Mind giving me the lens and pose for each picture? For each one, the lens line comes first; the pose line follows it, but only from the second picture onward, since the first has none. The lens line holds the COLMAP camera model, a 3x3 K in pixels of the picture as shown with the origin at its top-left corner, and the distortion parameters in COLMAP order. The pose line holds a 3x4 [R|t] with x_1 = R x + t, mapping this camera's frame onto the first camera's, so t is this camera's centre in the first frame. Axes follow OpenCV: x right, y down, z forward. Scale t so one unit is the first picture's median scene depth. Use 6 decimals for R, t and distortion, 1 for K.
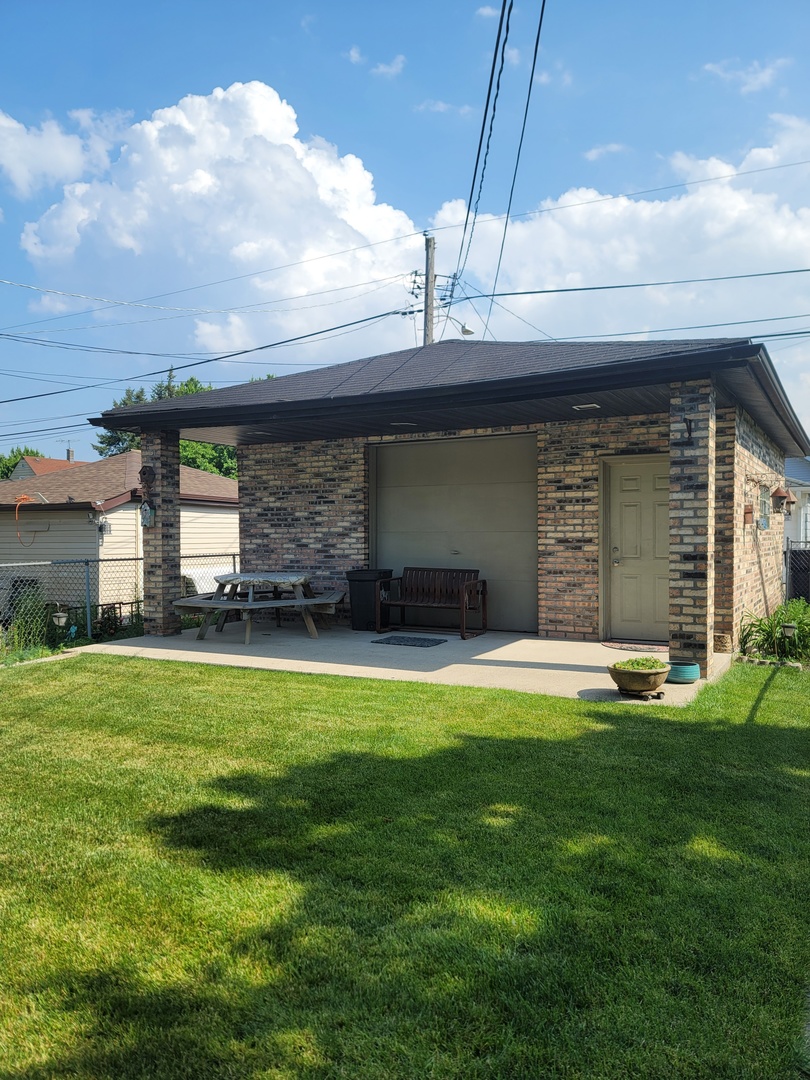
lens RADIAL K [[789.8, 0, 405.0], [0, 789.8, 539.4], [0, 0, 1]] dist [0.048893, 0.000216]
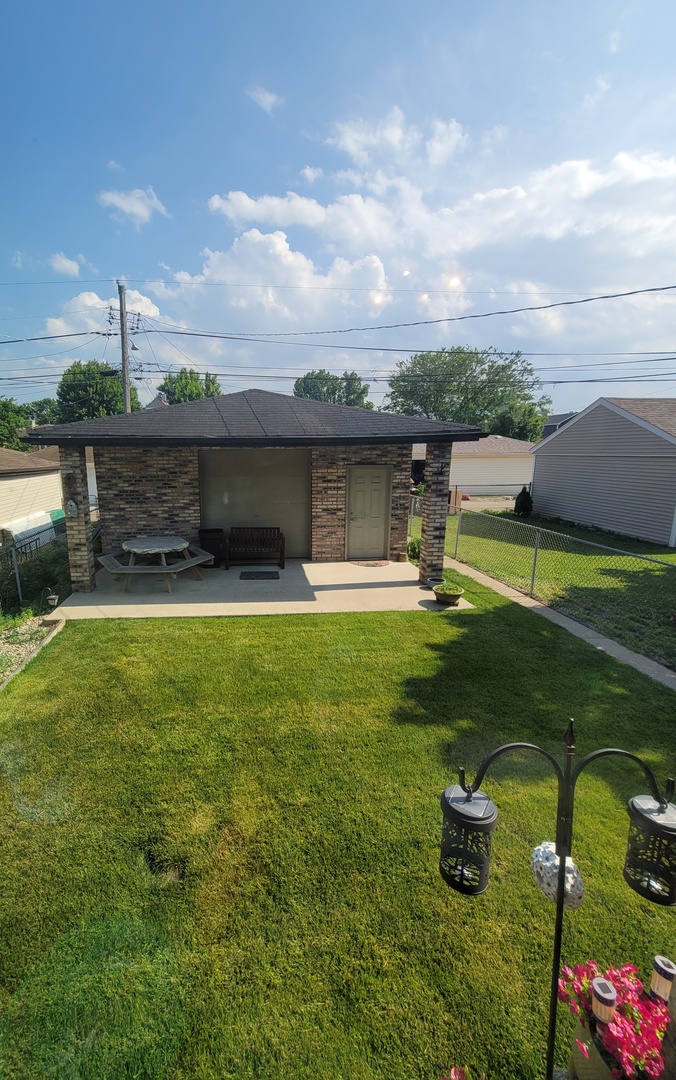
lens RADIAL K [[432.6, 0, 333.3], [0, 432.6, 536.4], [0, 0, 1]] dist [-0.007655, 0.000010]
pose [[0.854891, -0.082941, 0.512134, -0.273401], [0.007695, 0.989057, 0.147335, -0.075564], [-0.518750, -0.122014, 0.846174, 0.108846]]
